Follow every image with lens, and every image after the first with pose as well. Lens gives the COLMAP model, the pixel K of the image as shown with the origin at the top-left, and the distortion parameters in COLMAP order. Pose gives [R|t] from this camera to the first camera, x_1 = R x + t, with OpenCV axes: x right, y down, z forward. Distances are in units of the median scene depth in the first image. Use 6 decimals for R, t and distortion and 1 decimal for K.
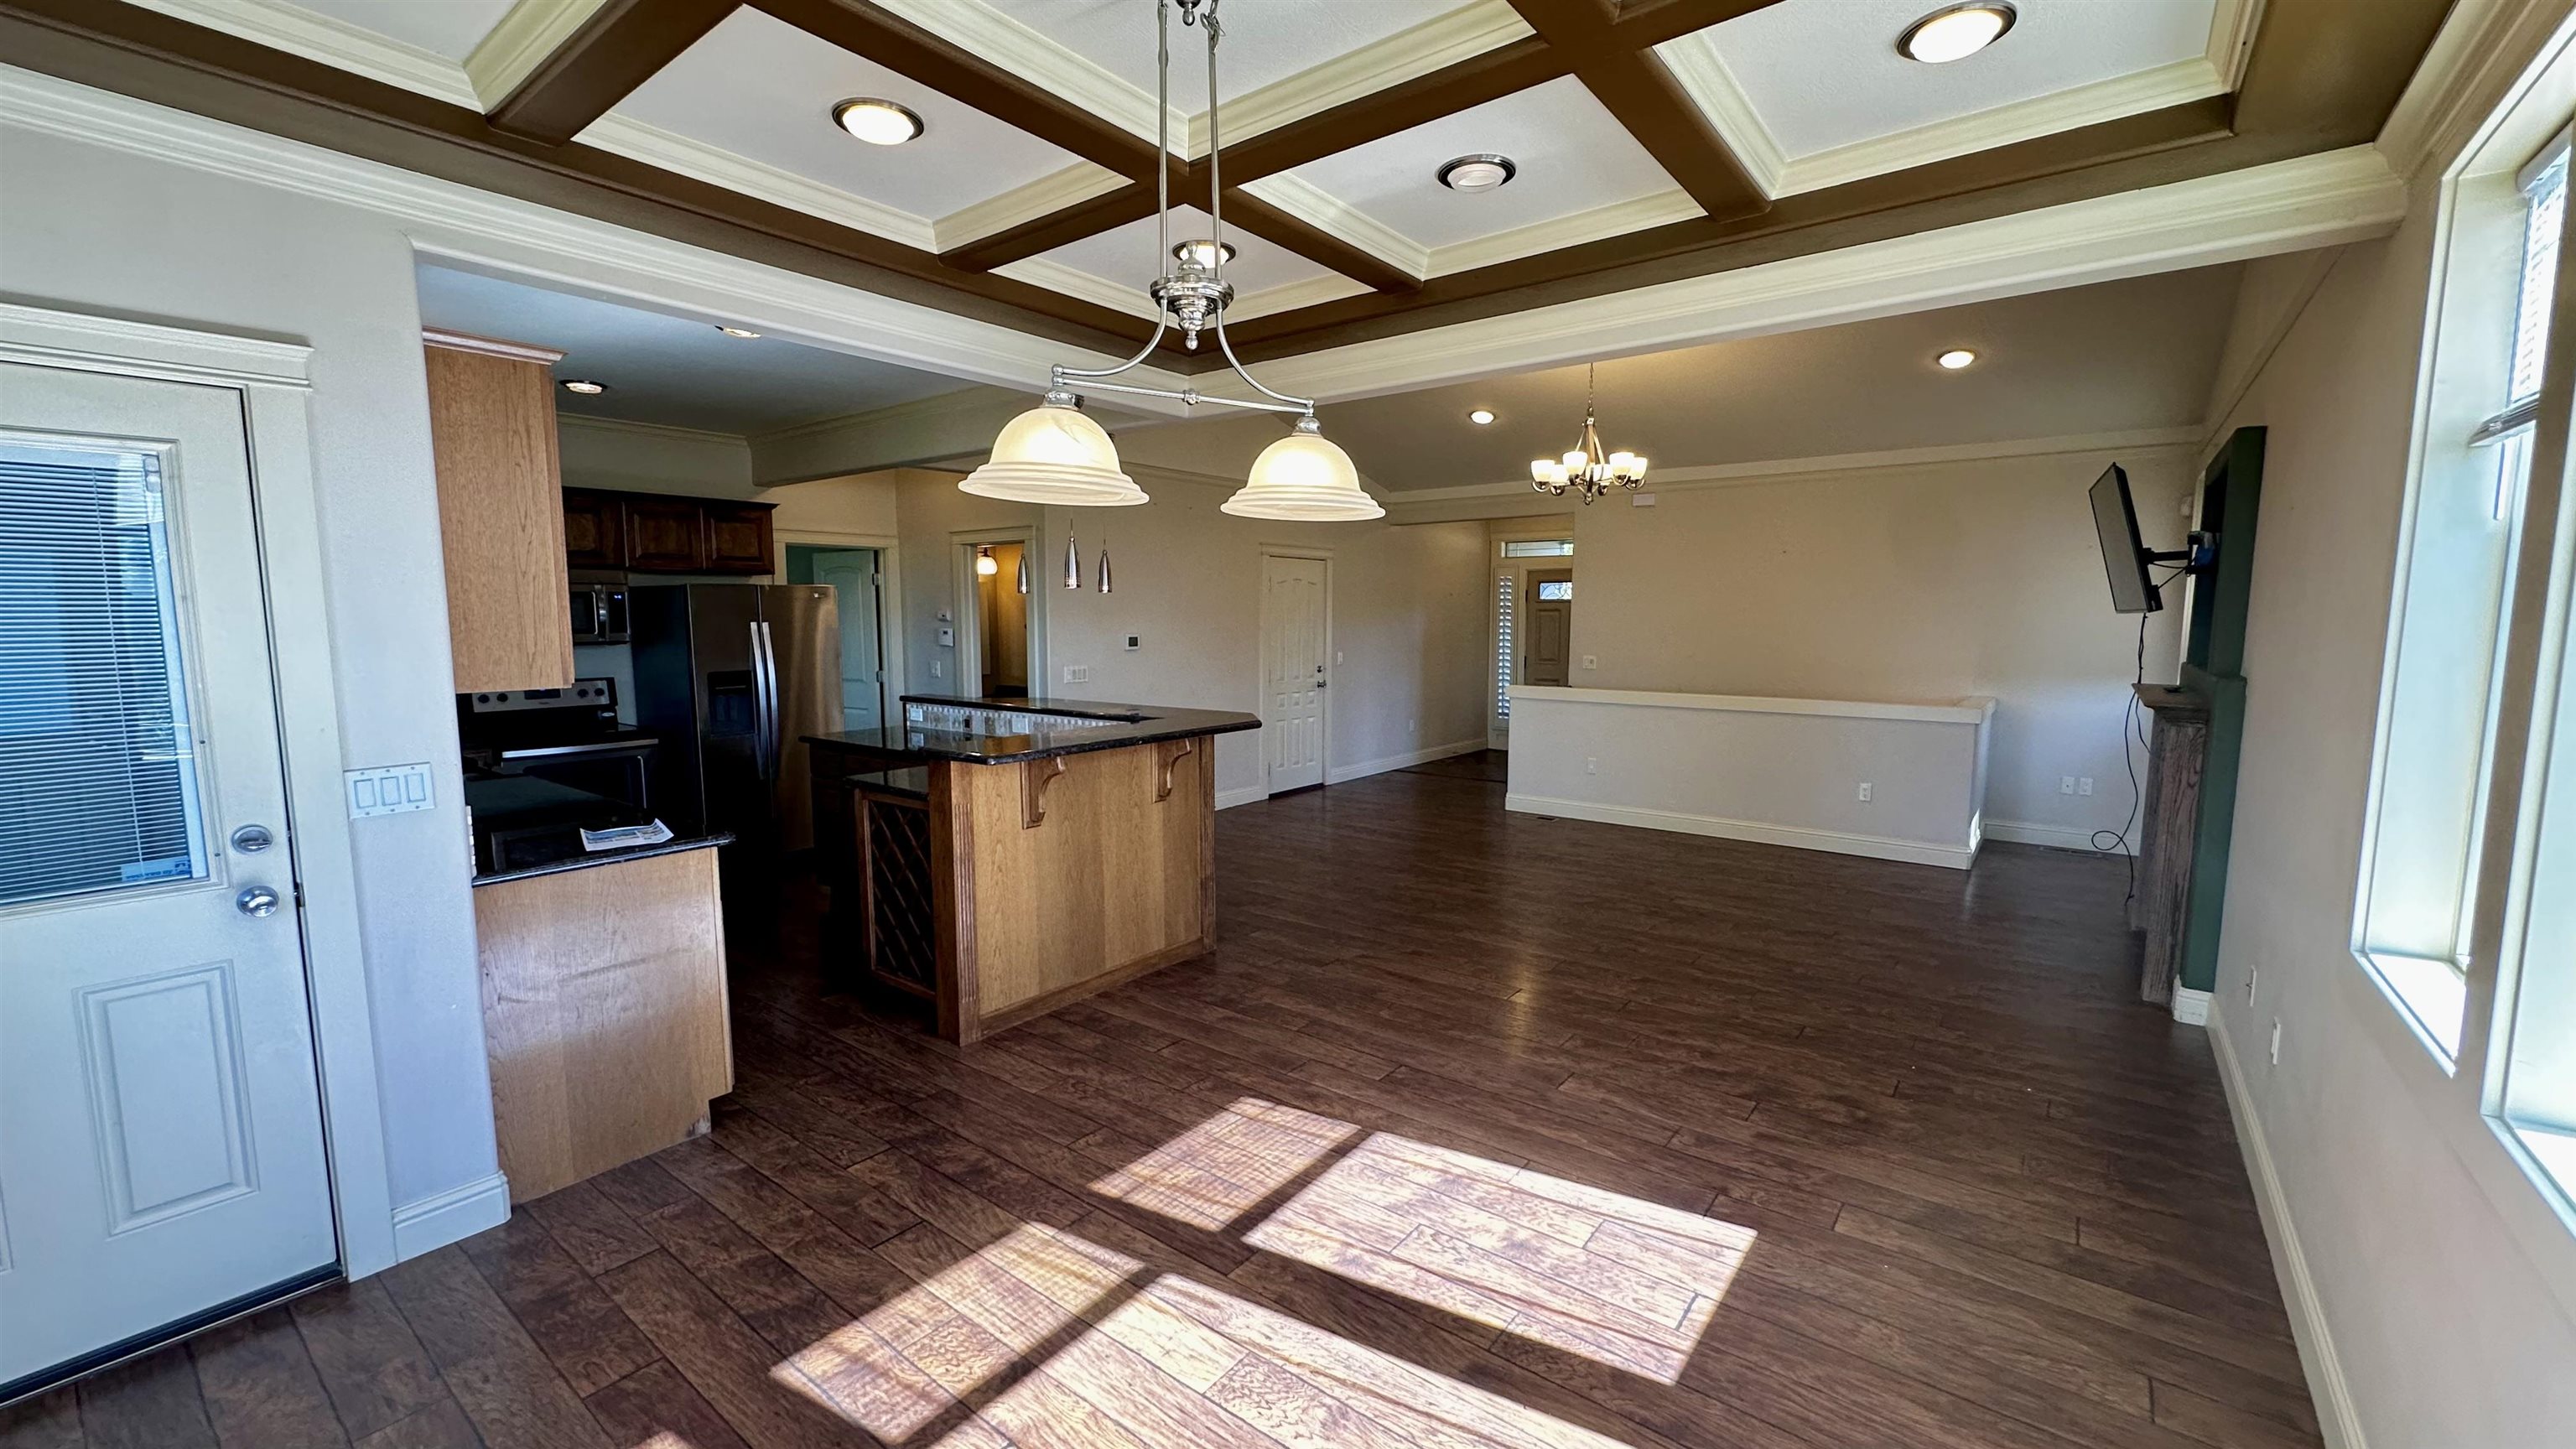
lens RADIAL K [[1028.3, 0, 1284.4], [0, 1028.3, 727.6], [0, 0, 1]] dist [-0.002835, -0.000070]
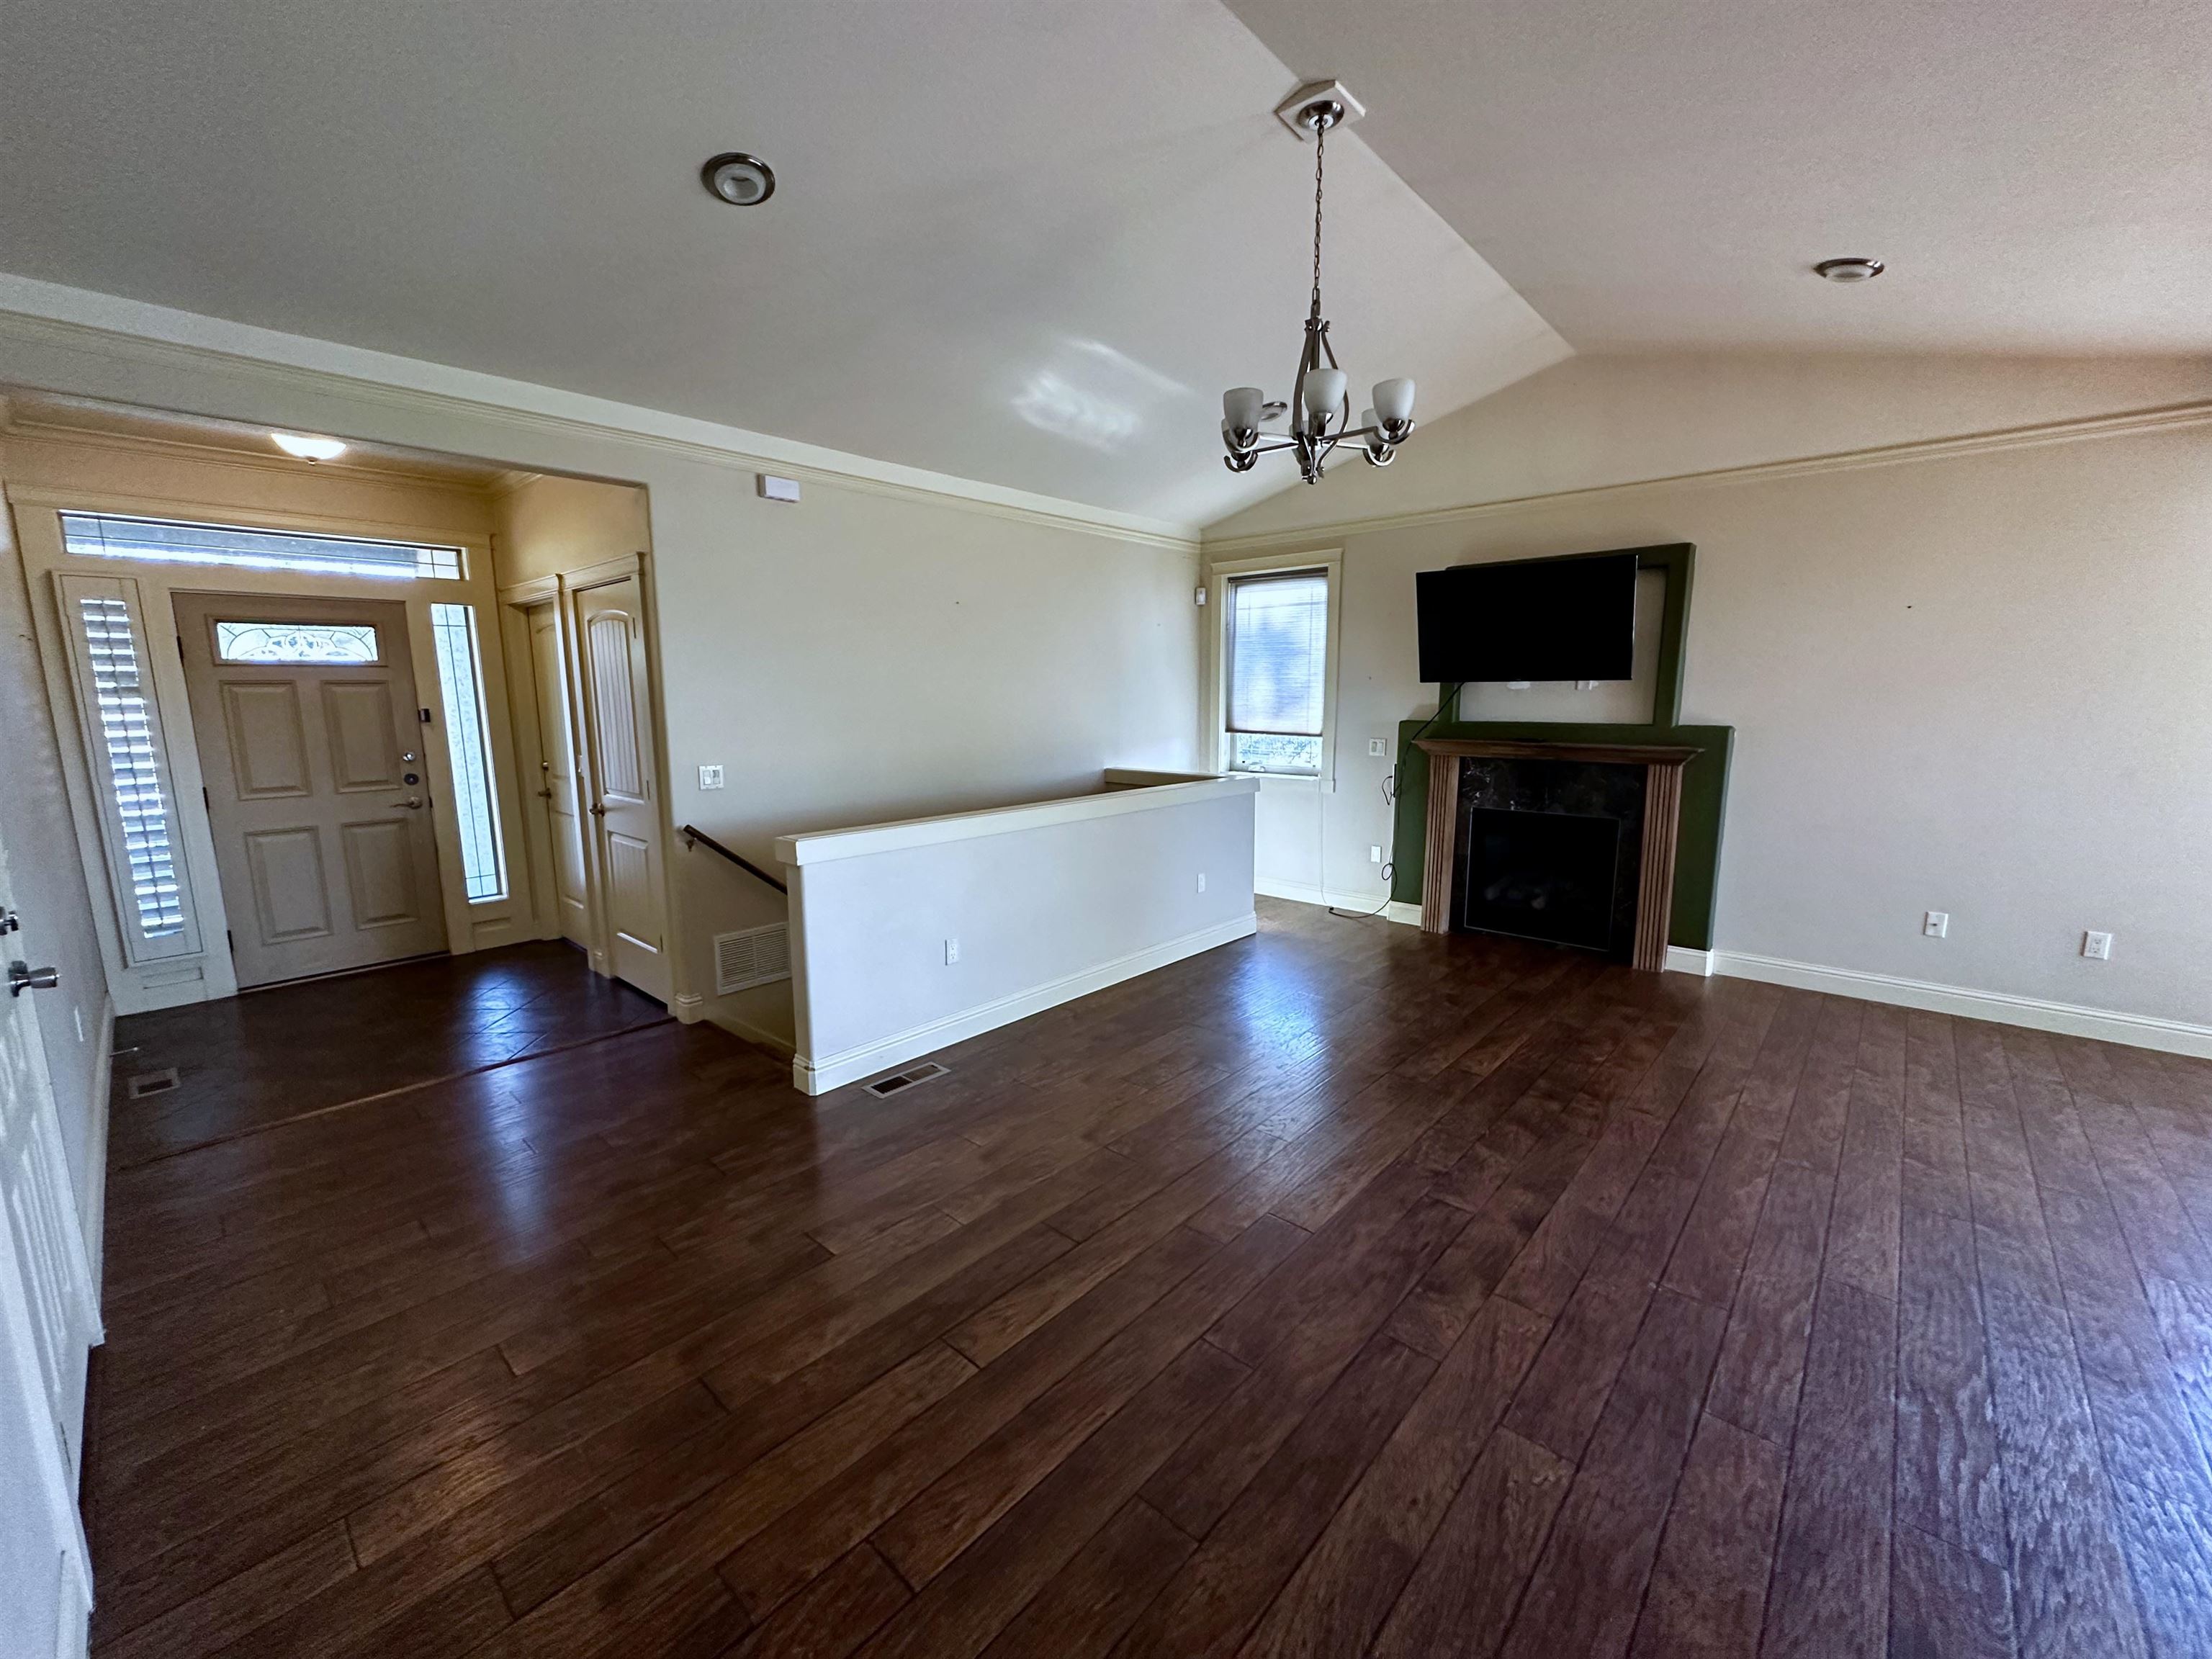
lens RADIAL K [[885.8, 0, 1100.5], [0, 885.8, 831.3], [0, 0, 1]] dist [0.000246, -0.000043]
pose [[0.083482, -0.158170, 0.983877, -0.432539], [0.116356, 0.982117, 0.148014, -0.225528], [-0.989693, 0.102123, 0.100393, 2.110404]]
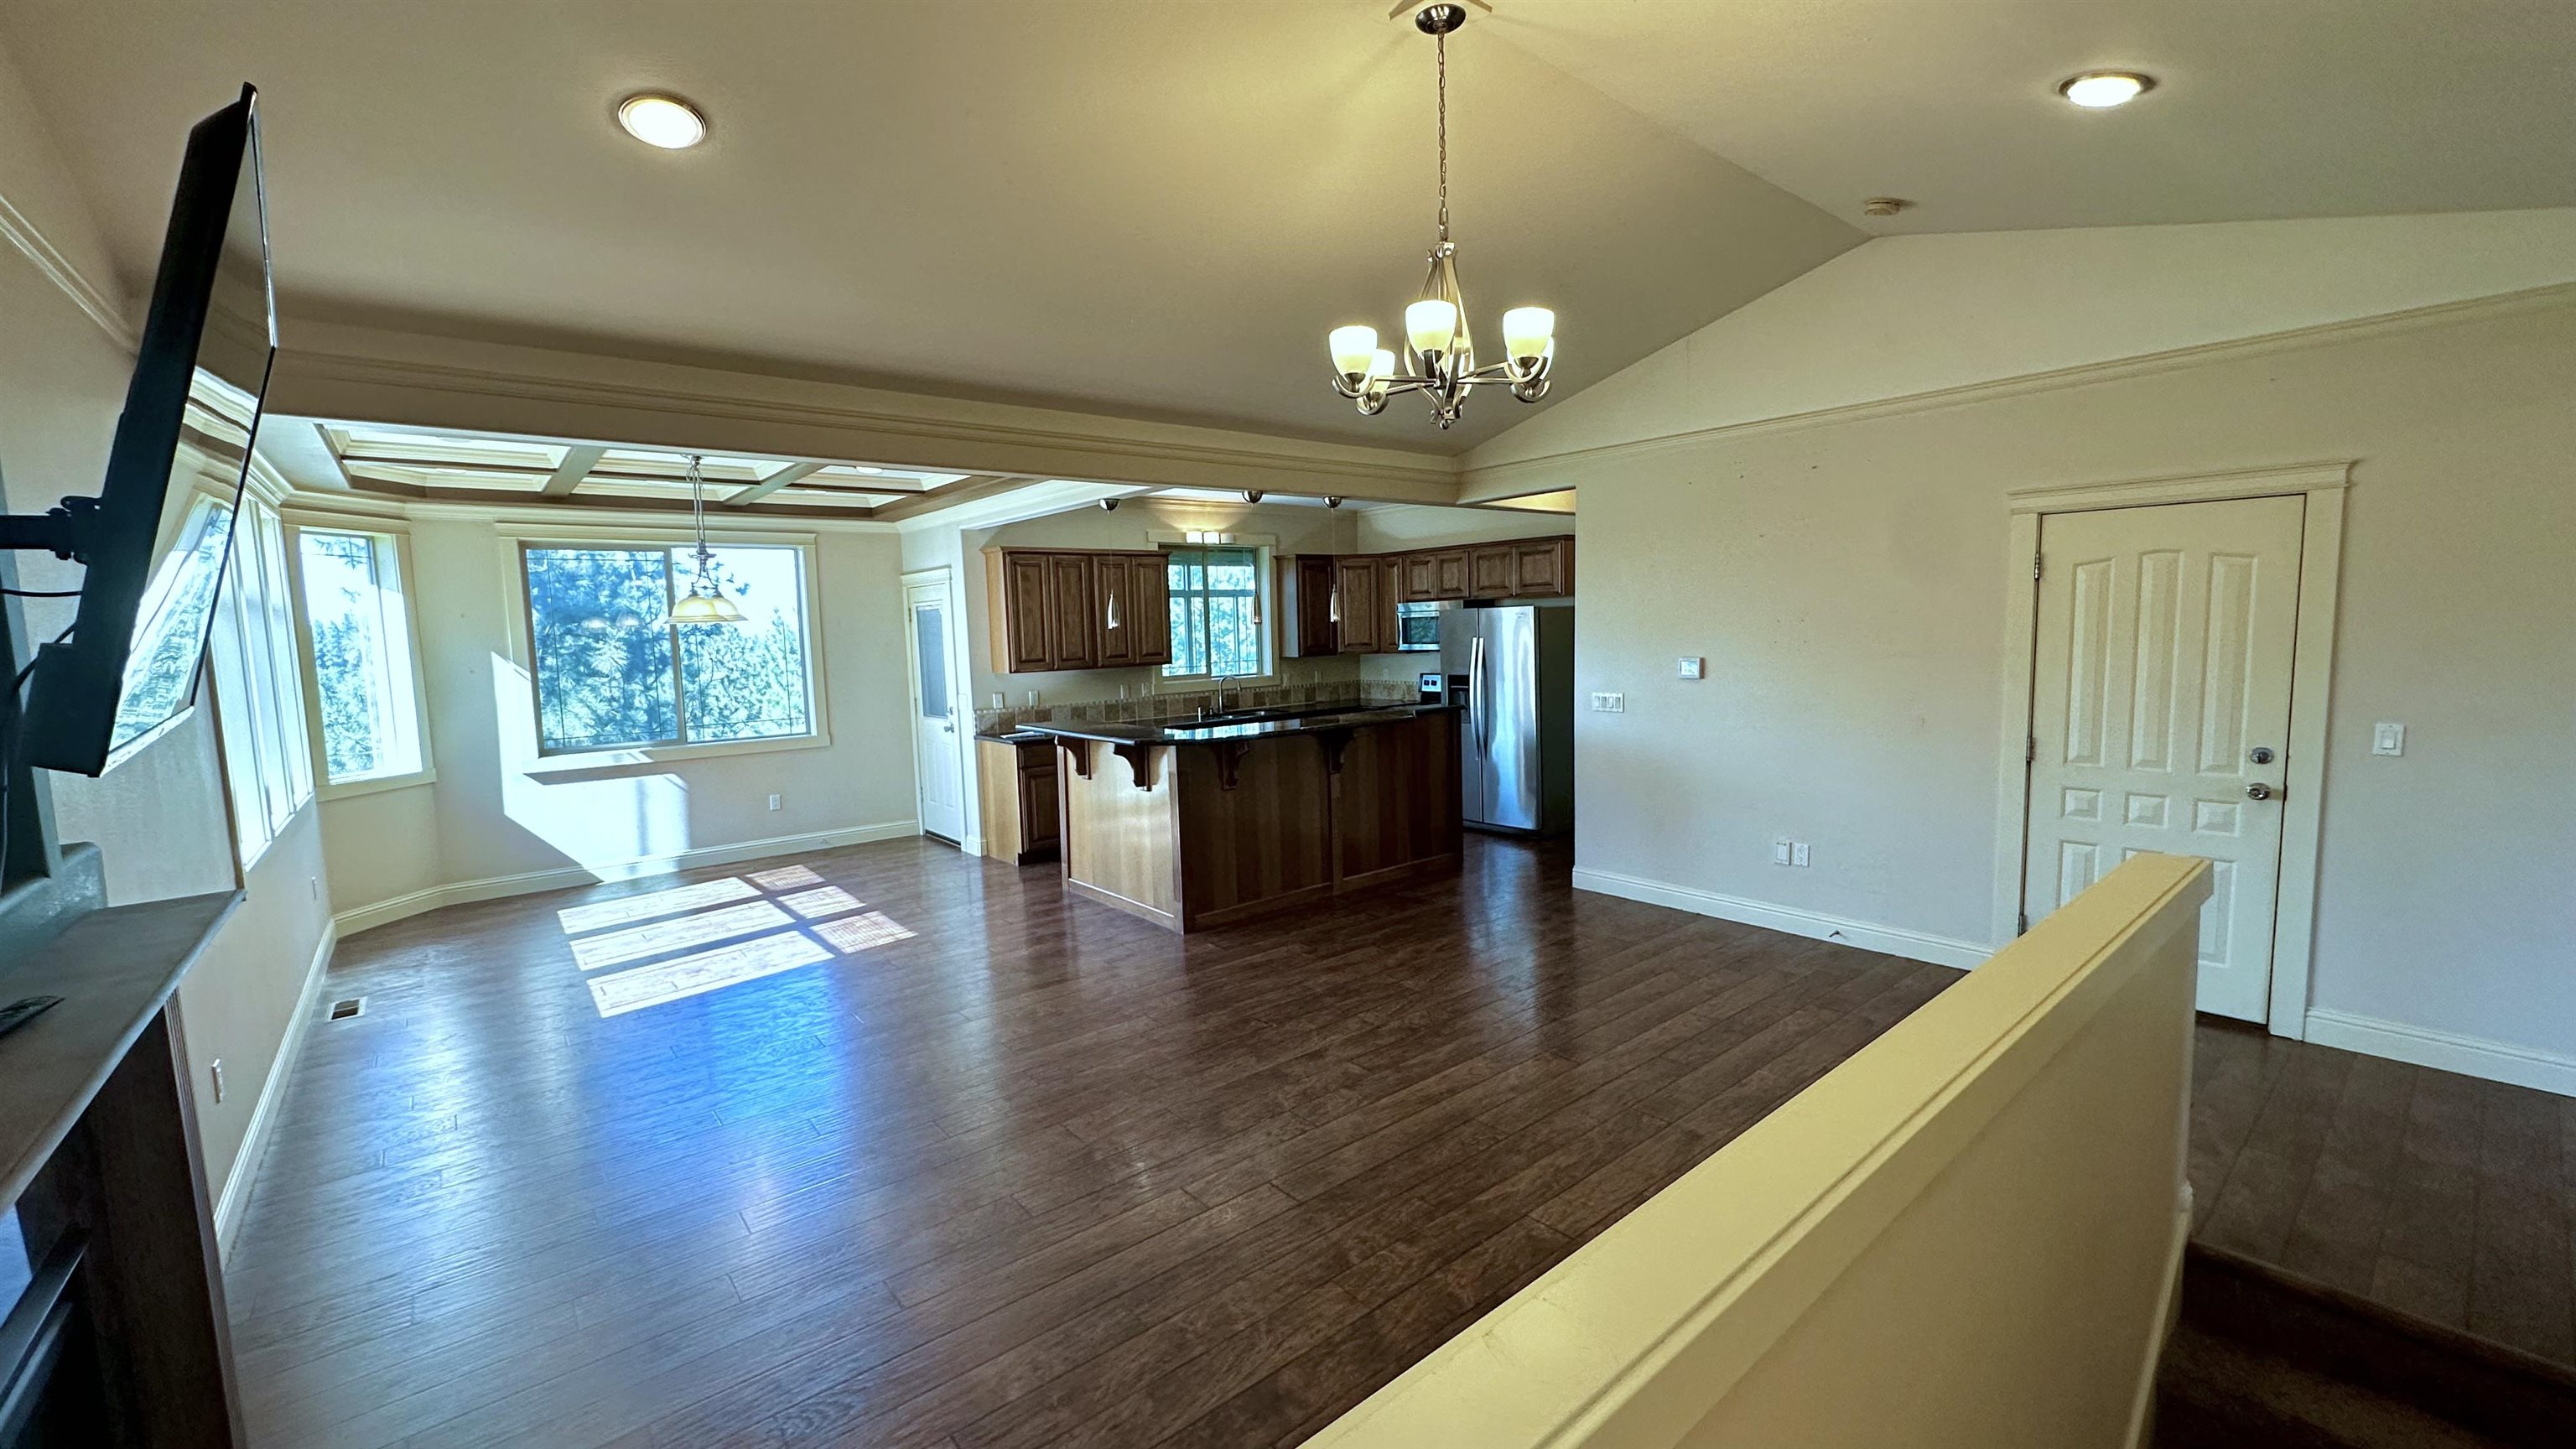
lens RADIAL K [[1028.3, 0, 1293.0], [0, 1028.3, 721.6], [0, 0, 1]] dist [-0.002835, -0.000070]
pose [[-0.214575, 0.099090, -0.971668, 1.537079], [-0.081054, 0.989602, 0.118819, -0.258387], [0.973338, 0.104253, -0.204312, 2.030189]]
